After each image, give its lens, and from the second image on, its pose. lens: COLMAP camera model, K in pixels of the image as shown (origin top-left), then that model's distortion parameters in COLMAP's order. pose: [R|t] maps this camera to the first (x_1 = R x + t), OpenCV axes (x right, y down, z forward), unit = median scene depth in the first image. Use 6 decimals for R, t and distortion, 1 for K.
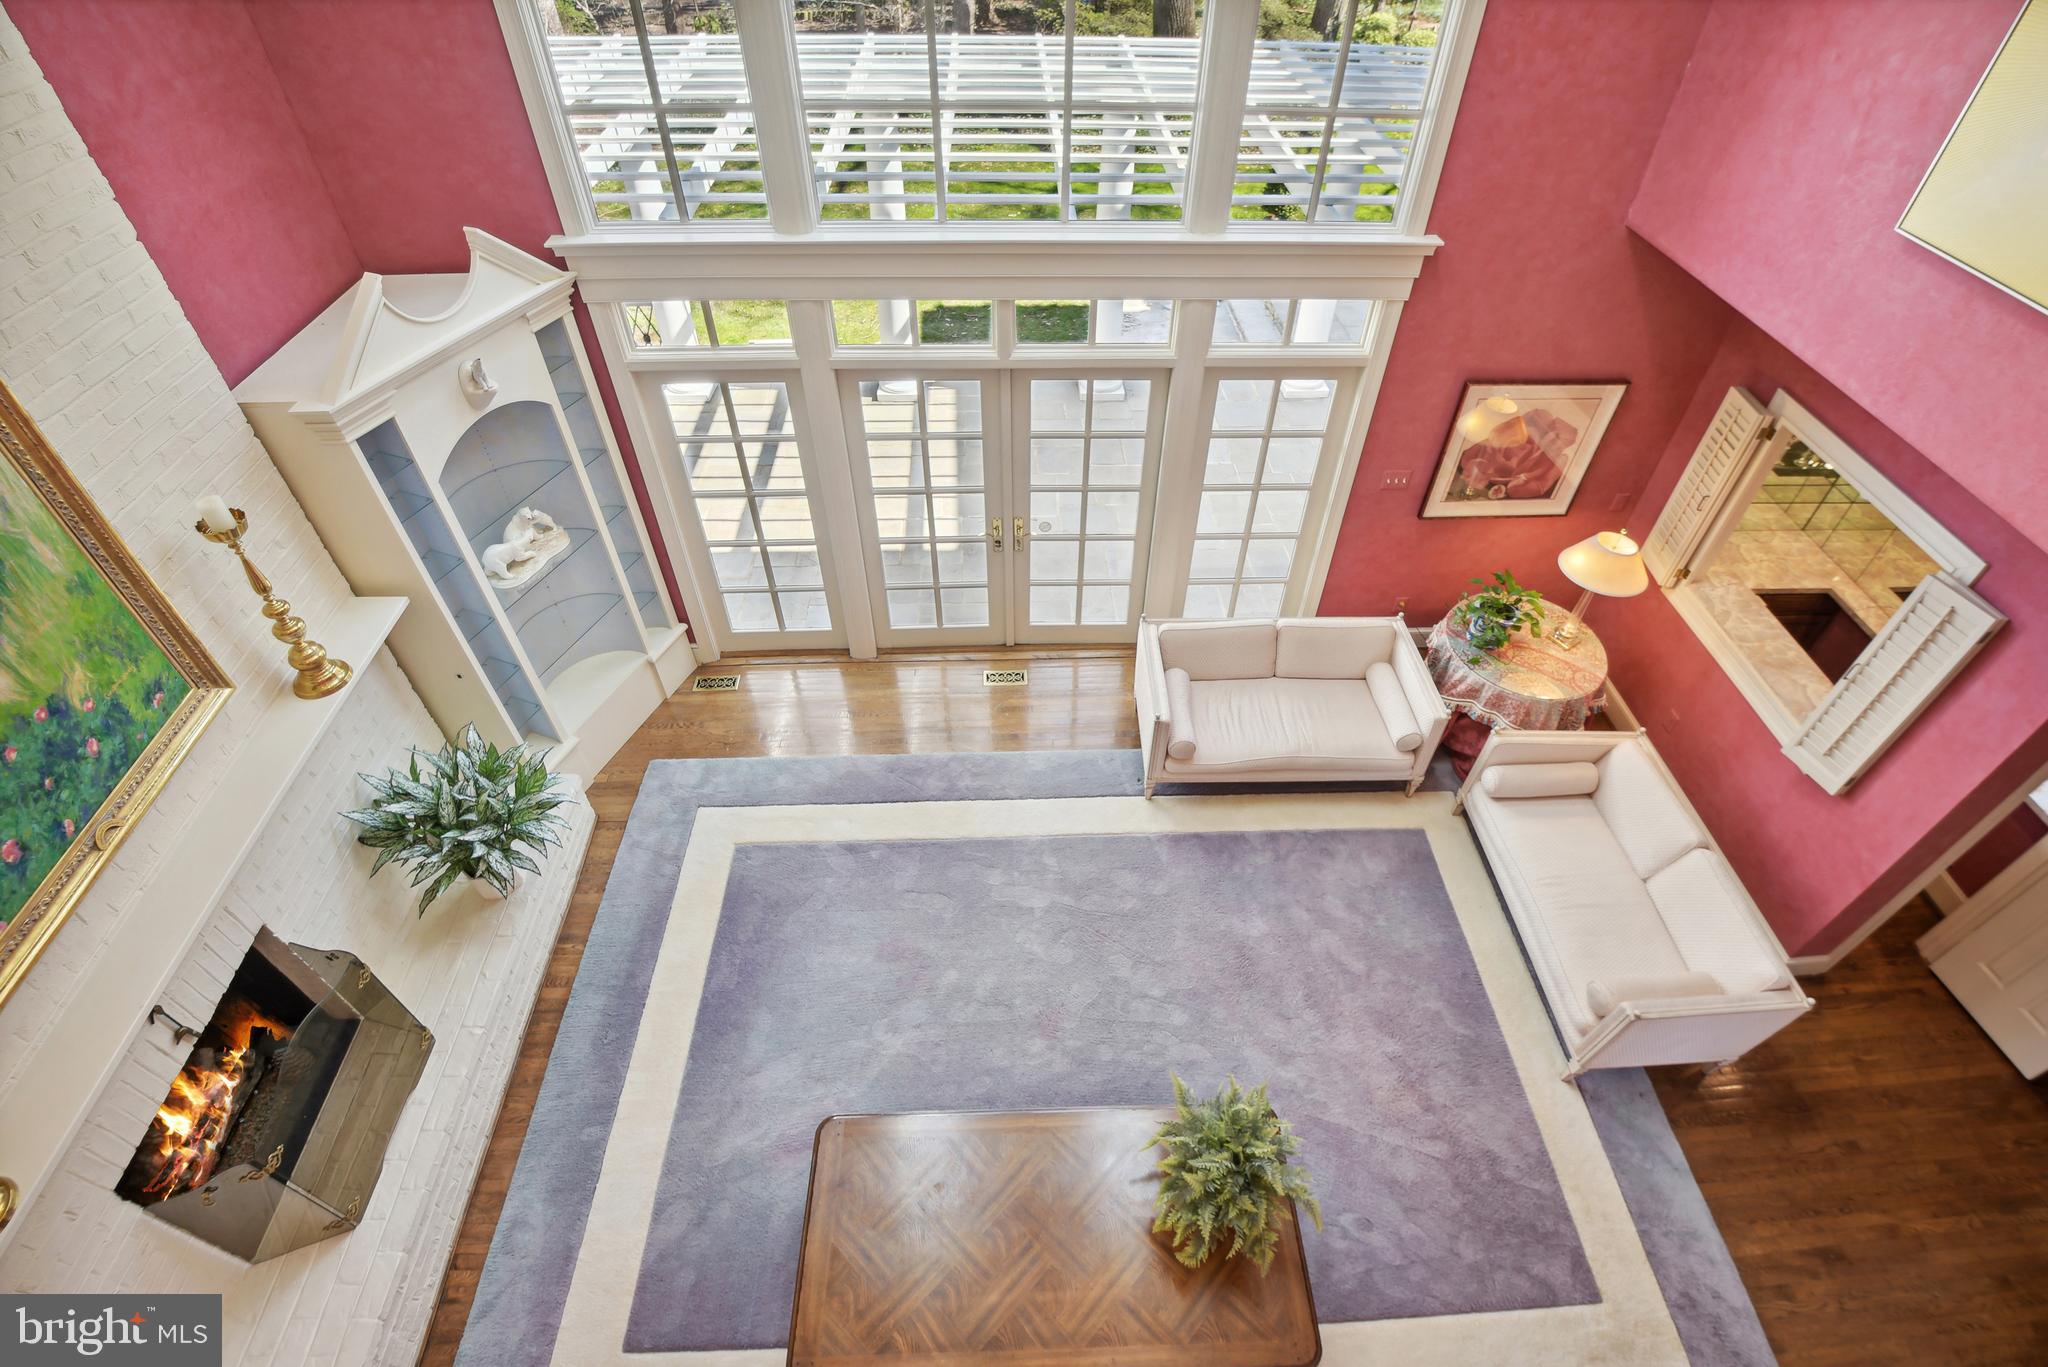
lens RADIAL K [[943.1, 0, 1057.8], [0, 943.1, 676.0], [0, 0, 1]] dist [-0.000133, -0.016400]
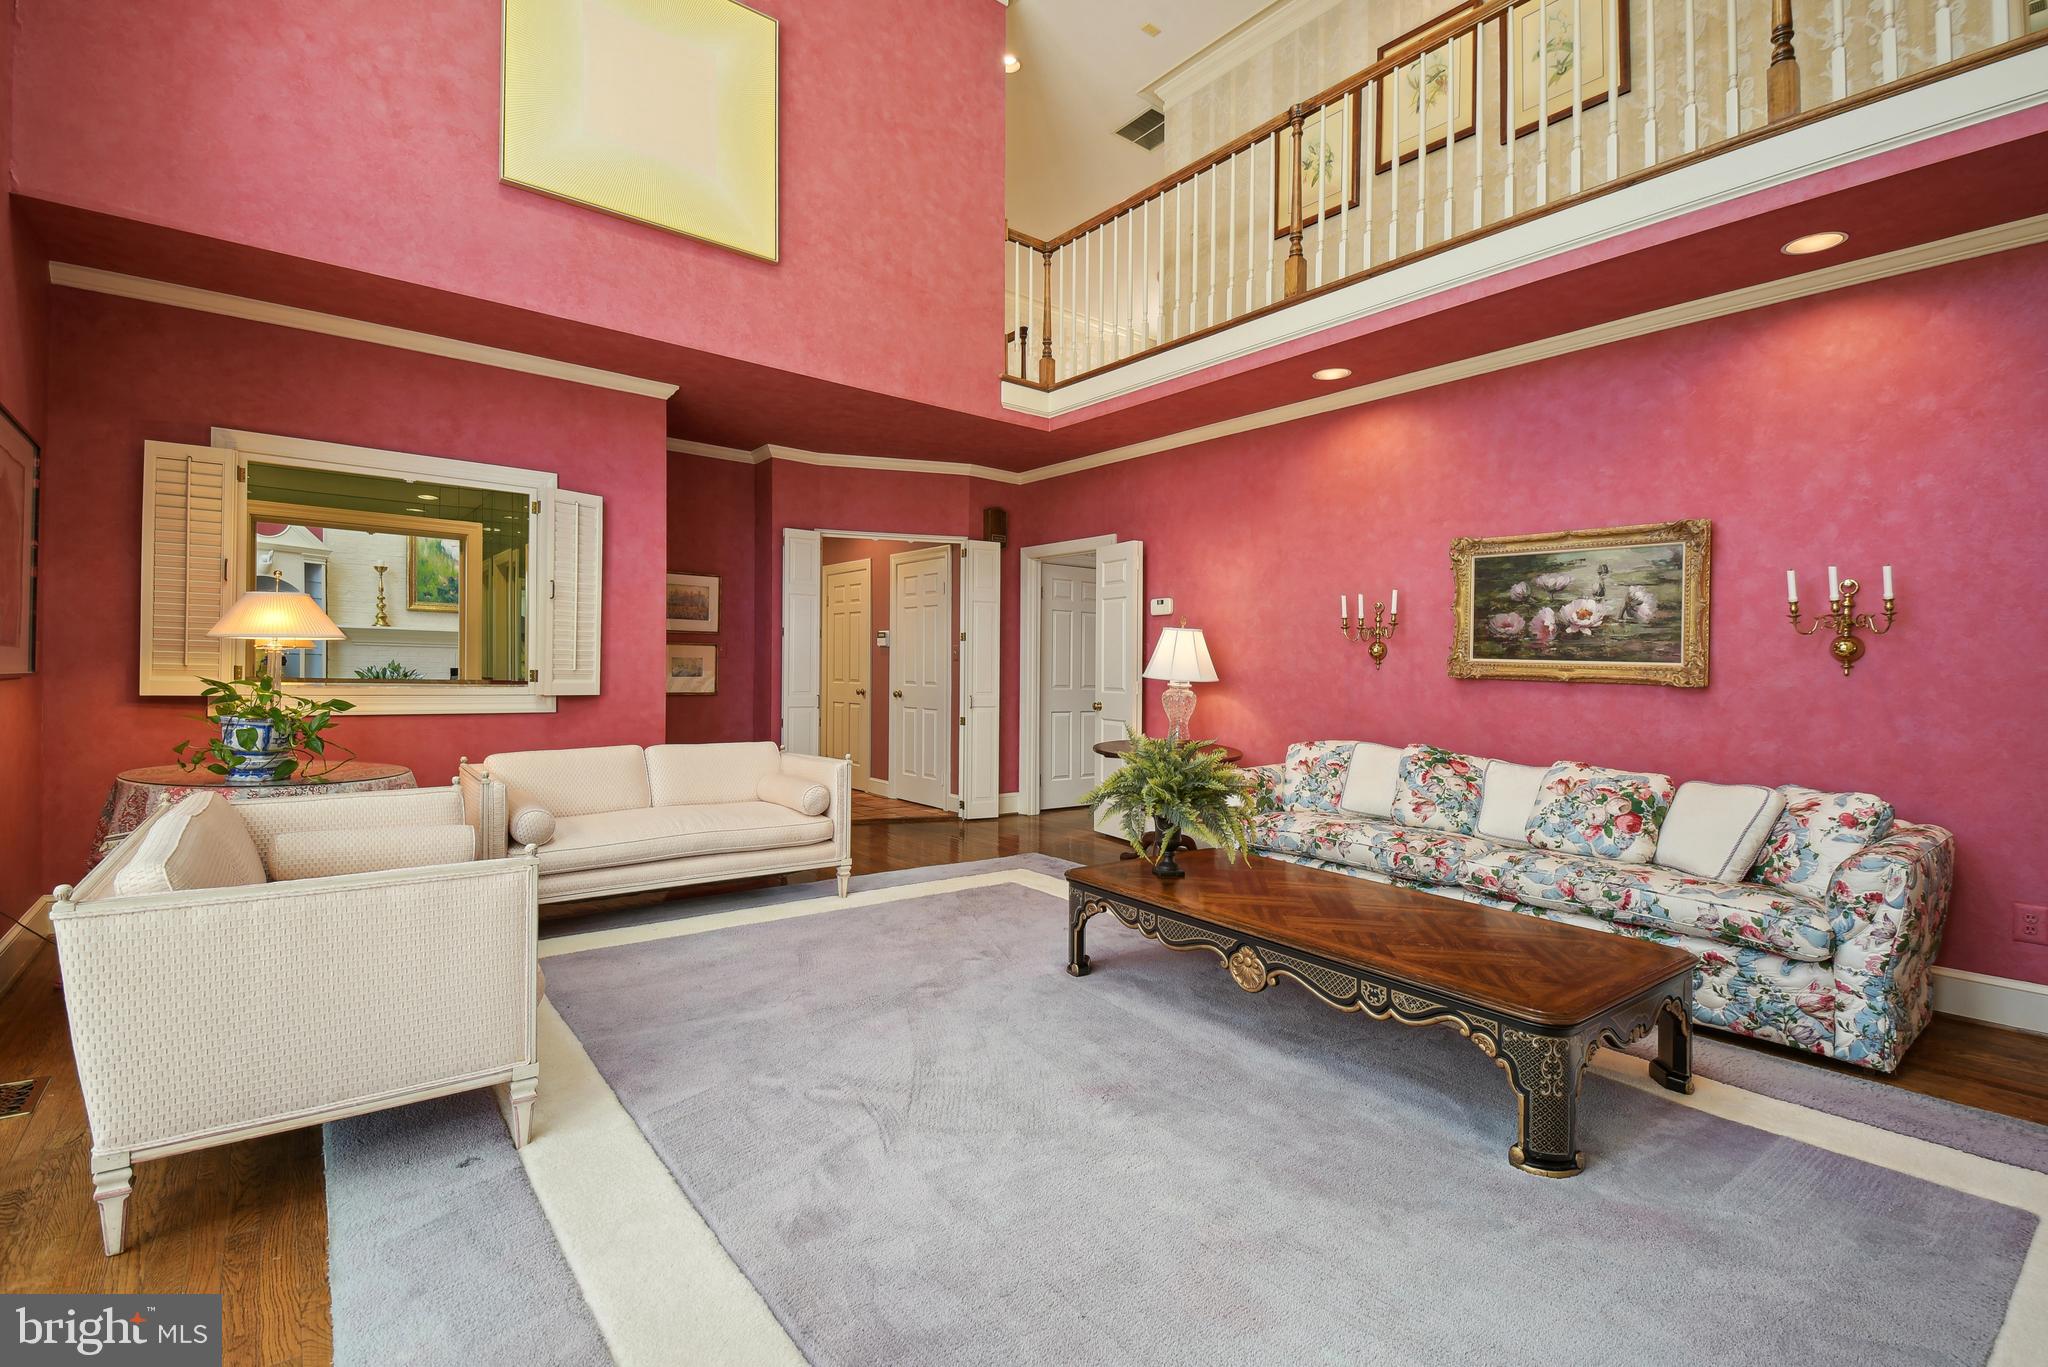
lens RADIAL K [[942.6, 0, 1042.5], [0, 942.6, 665.7], [0, 0, 1]] dist [0.053381, -0.036278]
pose [[-0.583690, -0.022140, 0.811675, -0.436844], [0.554682, 0.719158, 0.418498, -0.084456], [-0.592988, 0.694494, -0.407484, 1.034308]]
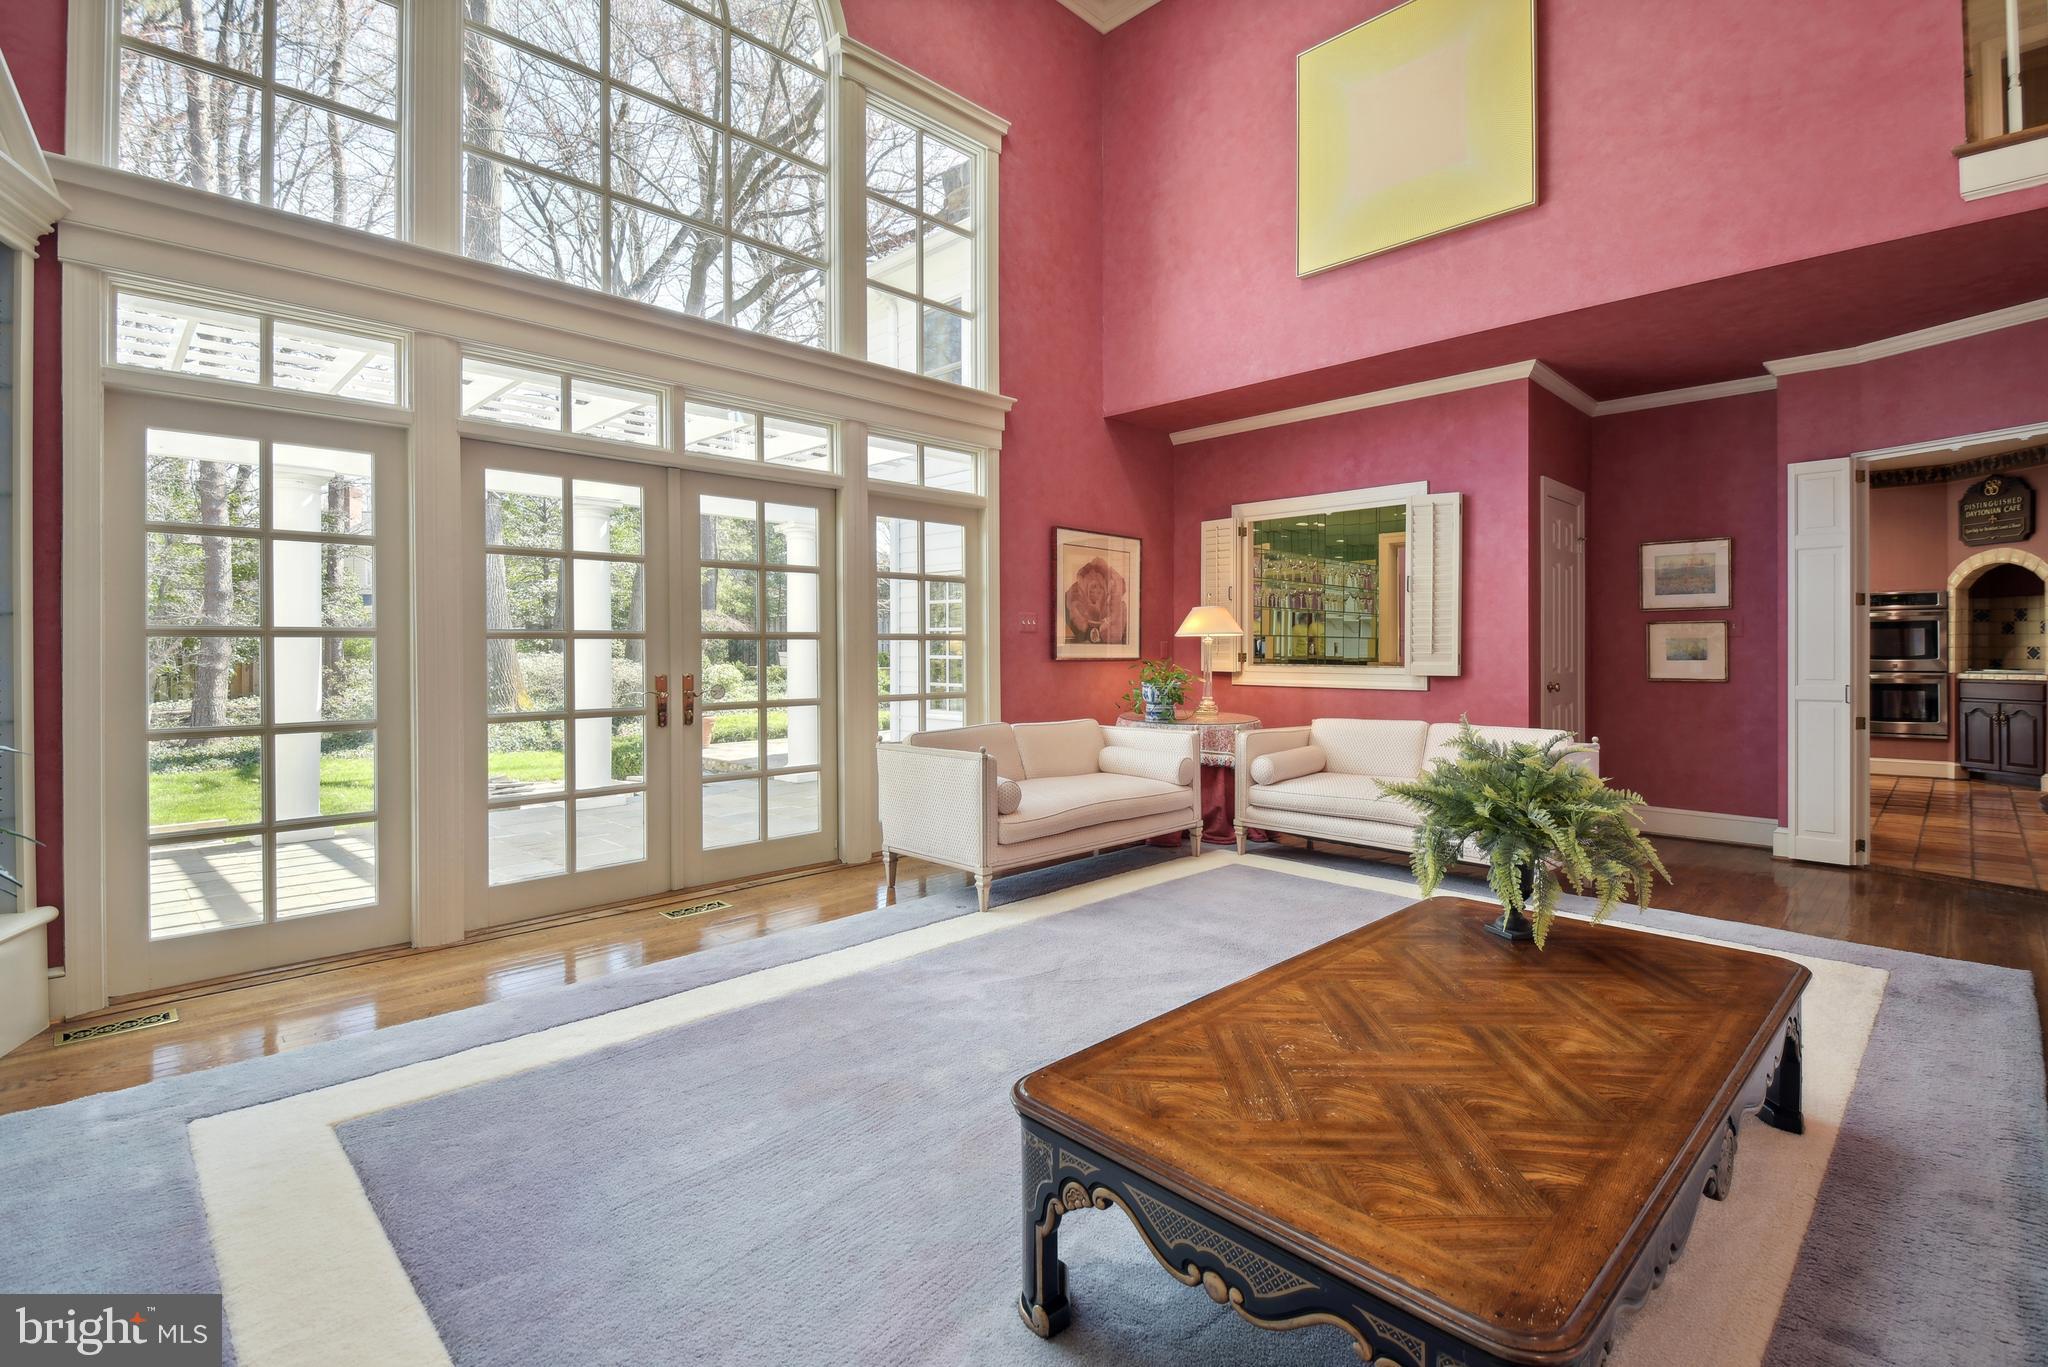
lens RADIAL K [[942.6, 0, 1042.5], [0, 942.6, 665.7], [0, 0, 1]] dist [0.053381, -0.036278]
pose [[0.739647, -0.030459, 0.672305, -0.434041], [0.484829, 0.716959, -0.500910, 0.454462], [-0.466758, 0.696450, 0.545064, 0.494856]]
